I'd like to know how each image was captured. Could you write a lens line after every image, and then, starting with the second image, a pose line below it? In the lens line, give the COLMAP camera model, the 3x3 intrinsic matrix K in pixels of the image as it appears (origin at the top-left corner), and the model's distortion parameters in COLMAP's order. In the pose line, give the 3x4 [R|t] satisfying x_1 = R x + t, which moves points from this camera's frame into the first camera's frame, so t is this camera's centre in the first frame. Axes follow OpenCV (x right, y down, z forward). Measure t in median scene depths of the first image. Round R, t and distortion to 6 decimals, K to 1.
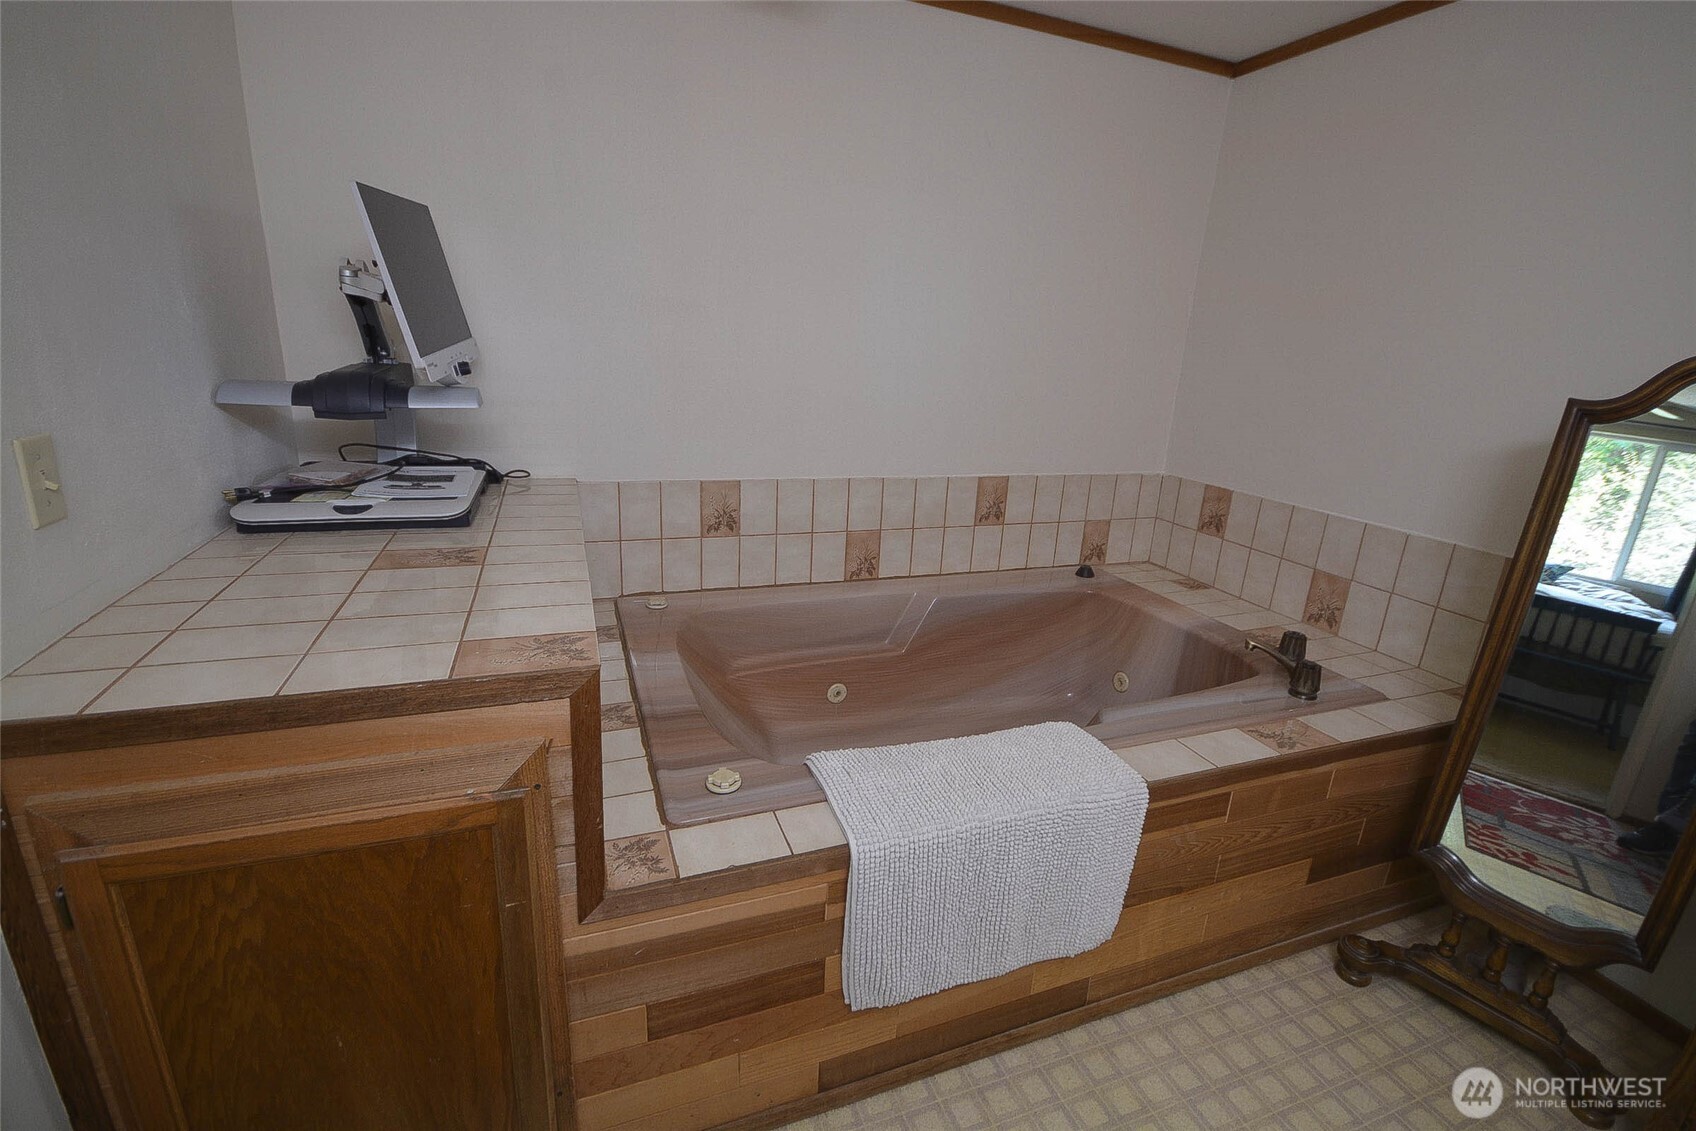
lens RADIAL K [[742.1, 0, 851.4], [0, 742.1, 567.9], [0, 0, 1]] dist [0.002229, -0.000777]
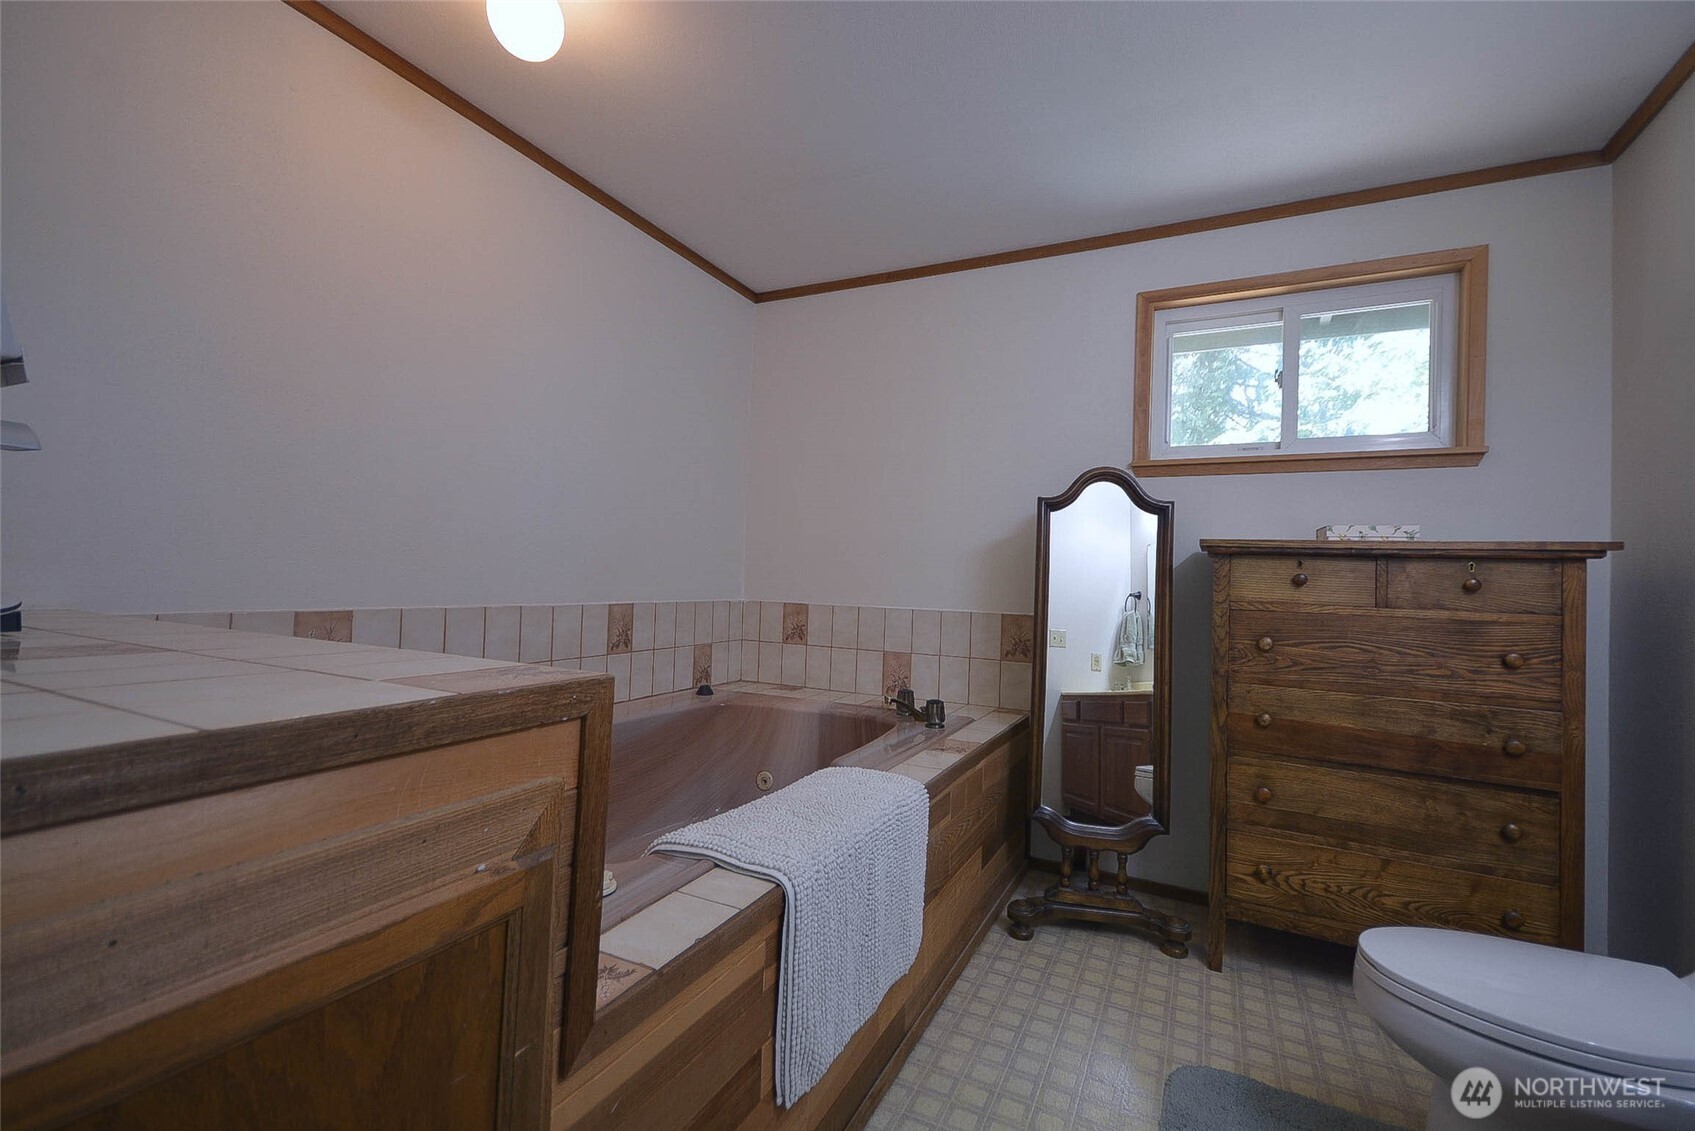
lens RADIAL K [[727.1, 0, 847.5], [0, 727.1, 565.5], [0, 0, 1]] dist [0.025749, -0.000032]
pose [[0.737239, -0.019193, 0.675360, -0.391304], [0.203103, 0.959658, -0.194440, 0.128445], [-0.644382, 0.280516, 0.711395, 0.124665]]
